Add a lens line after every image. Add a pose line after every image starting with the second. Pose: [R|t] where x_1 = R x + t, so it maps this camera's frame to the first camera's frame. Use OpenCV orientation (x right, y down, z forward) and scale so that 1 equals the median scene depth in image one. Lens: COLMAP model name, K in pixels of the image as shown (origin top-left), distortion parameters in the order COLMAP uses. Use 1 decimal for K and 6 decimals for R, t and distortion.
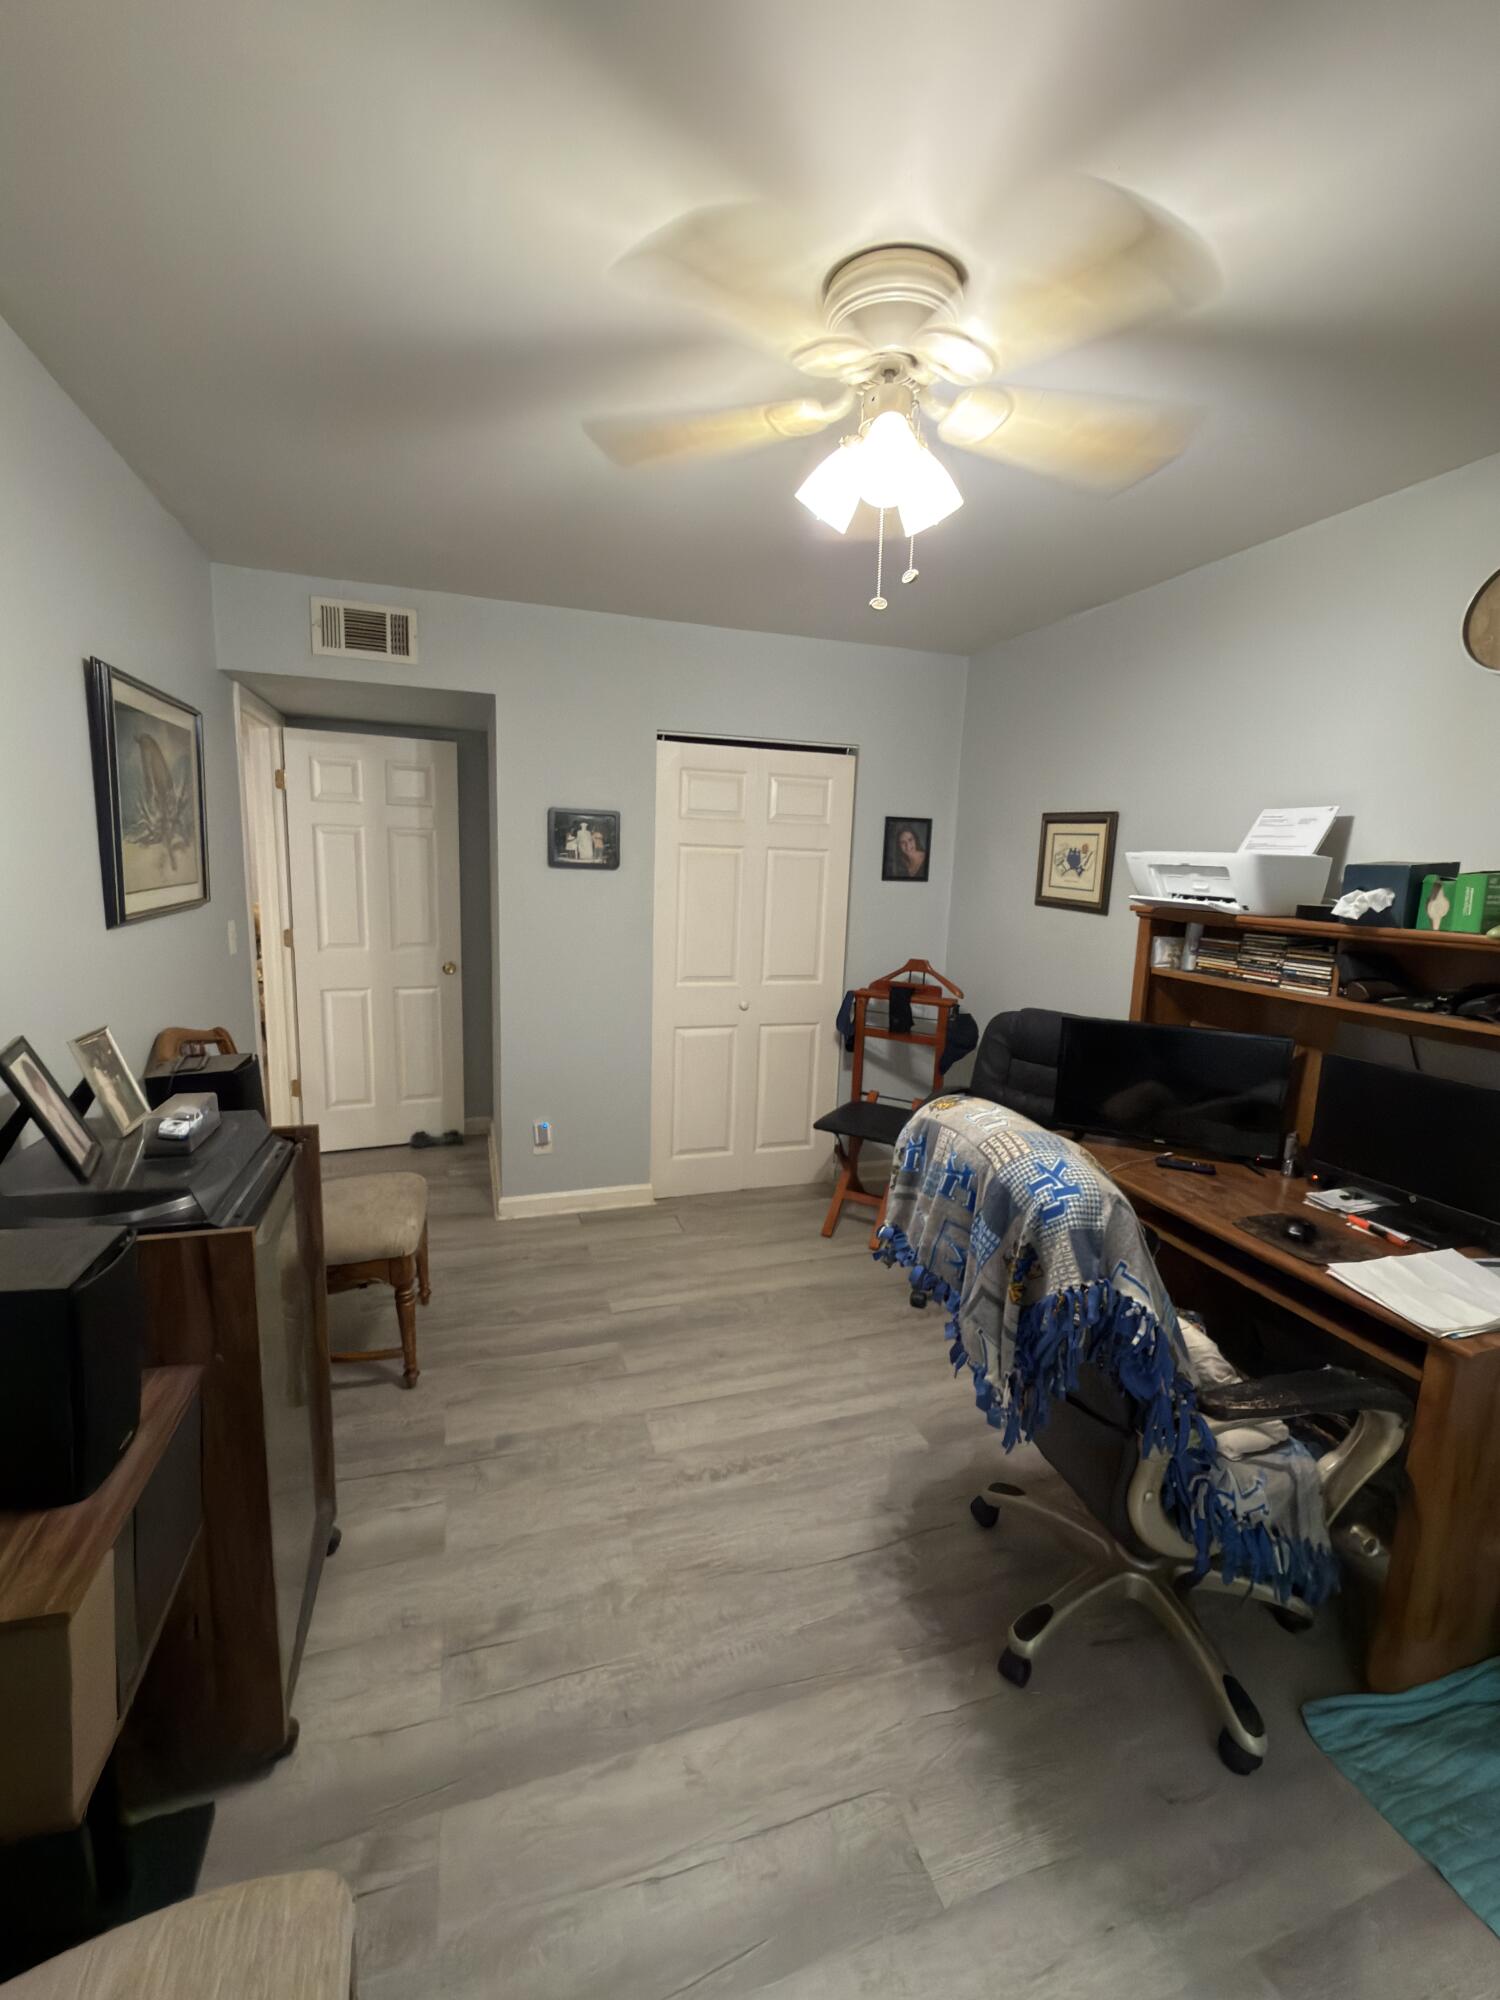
lens RADIAL K [[844.7, 0, 749.1], [0, 844.7, 1001.5], [0, 0, 1]] dist [0.001359, 0.000167]
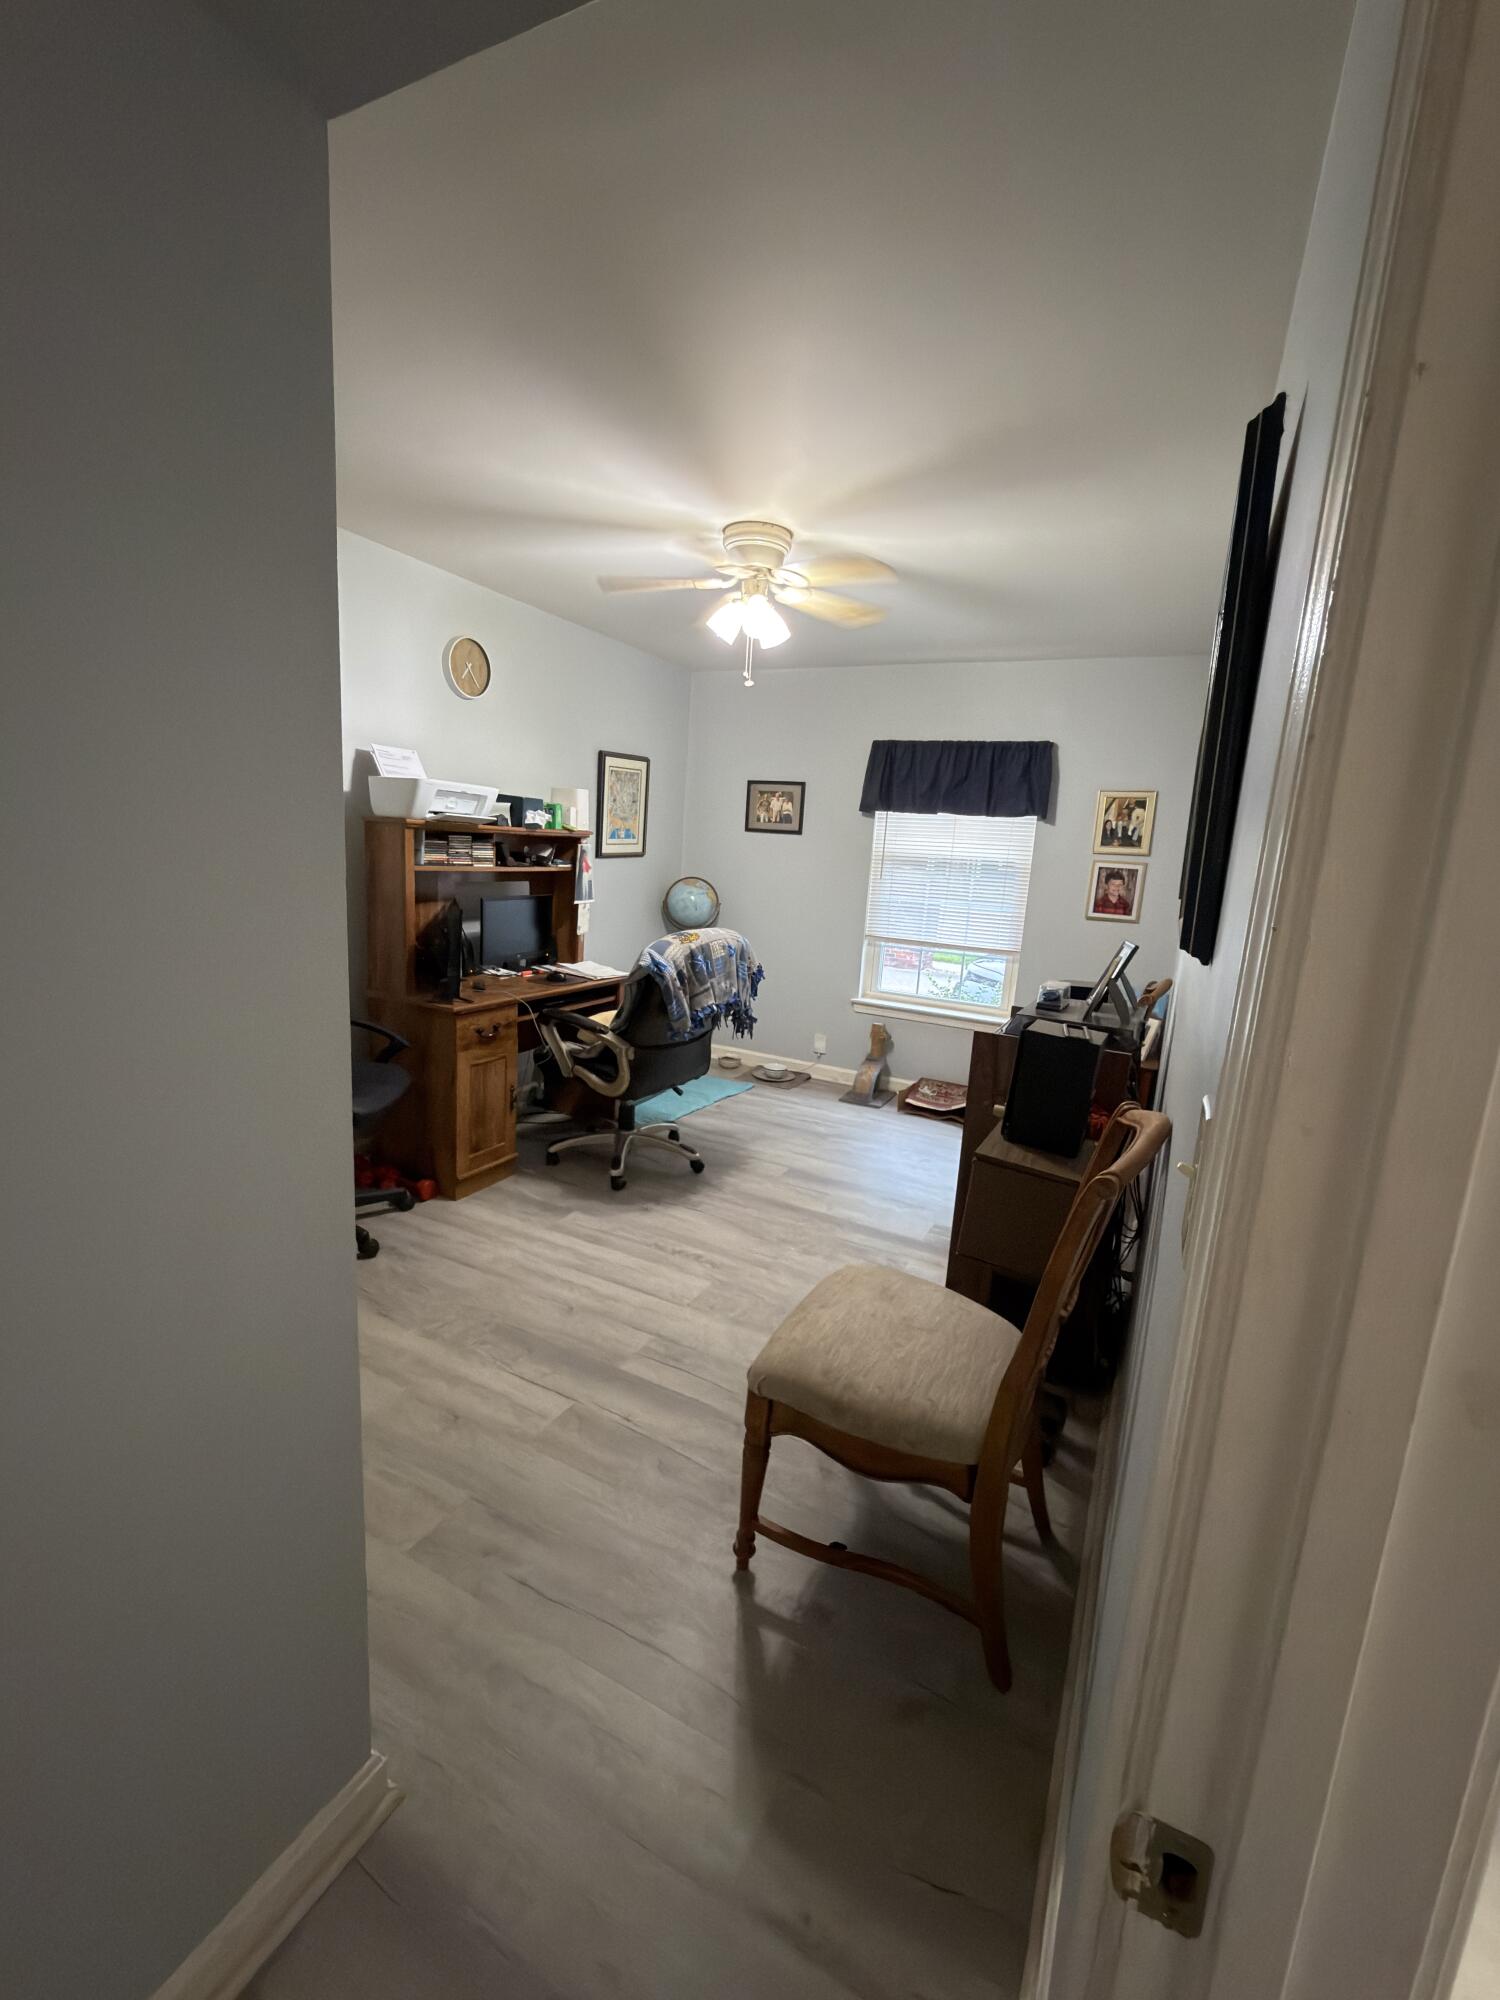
lens RADIAL K [[844.7, 0, 749.1], [0, 844.7, 1001.5], [0, 0, 1]] dist [0.001359, 0.000167]
pose [[-0.692511, -0.210655, 0.689966, -0.987825], [0.036014, 0.945129, 0.324707, -0.291206], [-0.720508, 0.249711, -0.646925, 1.770473]]
